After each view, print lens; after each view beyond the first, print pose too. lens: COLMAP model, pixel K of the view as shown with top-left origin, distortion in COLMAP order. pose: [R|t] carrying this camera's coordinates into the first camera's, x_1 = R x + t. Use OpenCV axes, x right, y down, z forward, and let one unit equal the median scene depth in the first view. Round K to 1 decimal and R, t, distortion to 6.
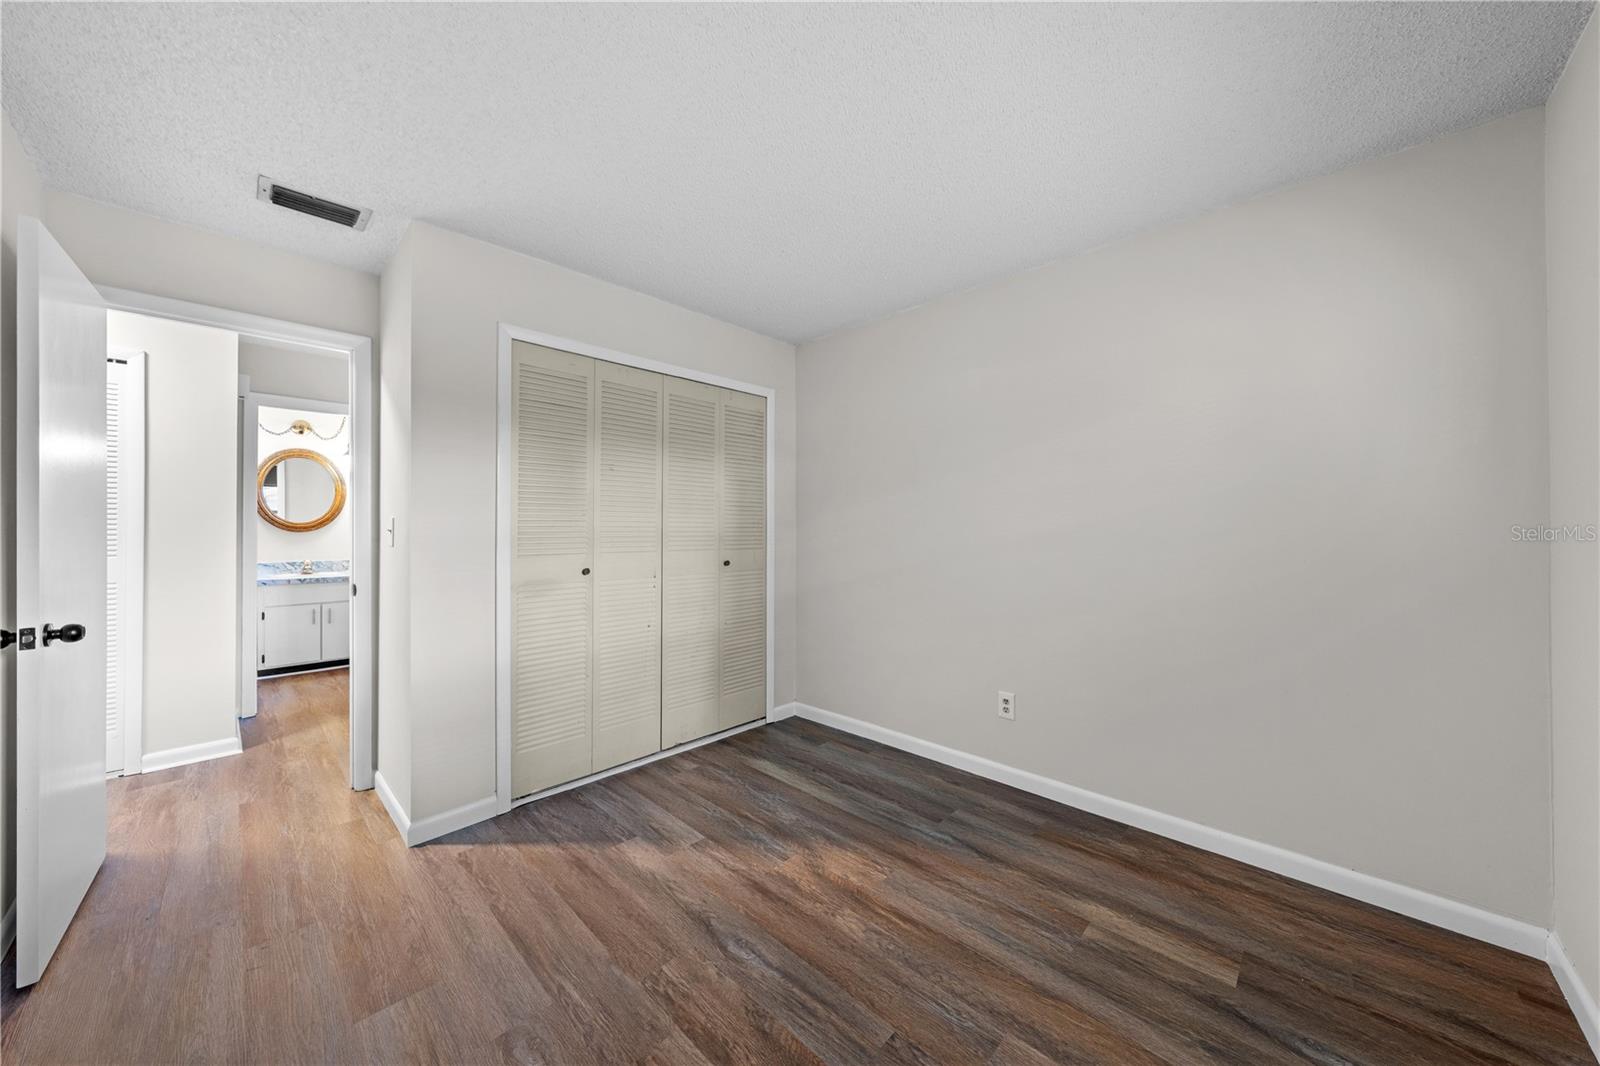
lens RADIAL K [[569.2, 0, 808.9], [0, 569.2, 529.6], [0, 0, 1]] dist [-0.005189, 0.000318]
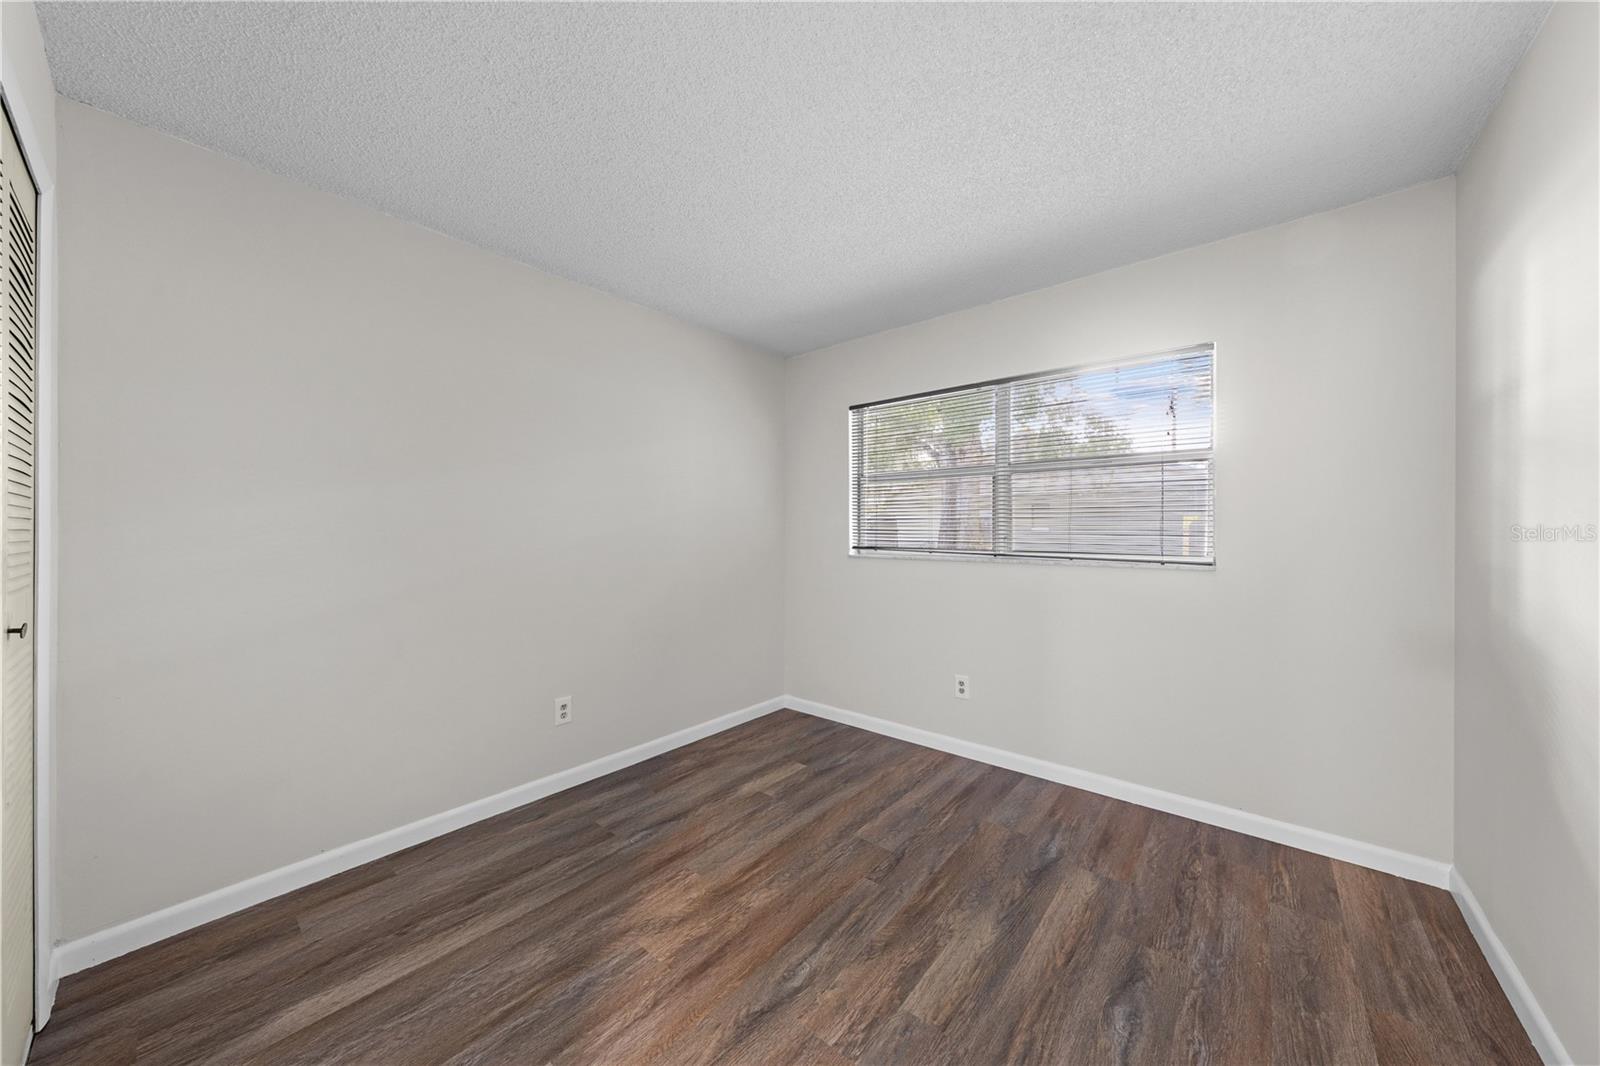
lens RADIAL K [[542.0, 0, 807.9], [0, 542.0, 529.4], [0, 0, 1]] dist [-0.002904, 0.000105]
pose [[-0.080079, 0.002578, 0.996785, -0.864733], [0.004794, 0.999986, -0.002201, -0.005743], [-0.996777, 0.004602, -0.080090, 0.883791]]
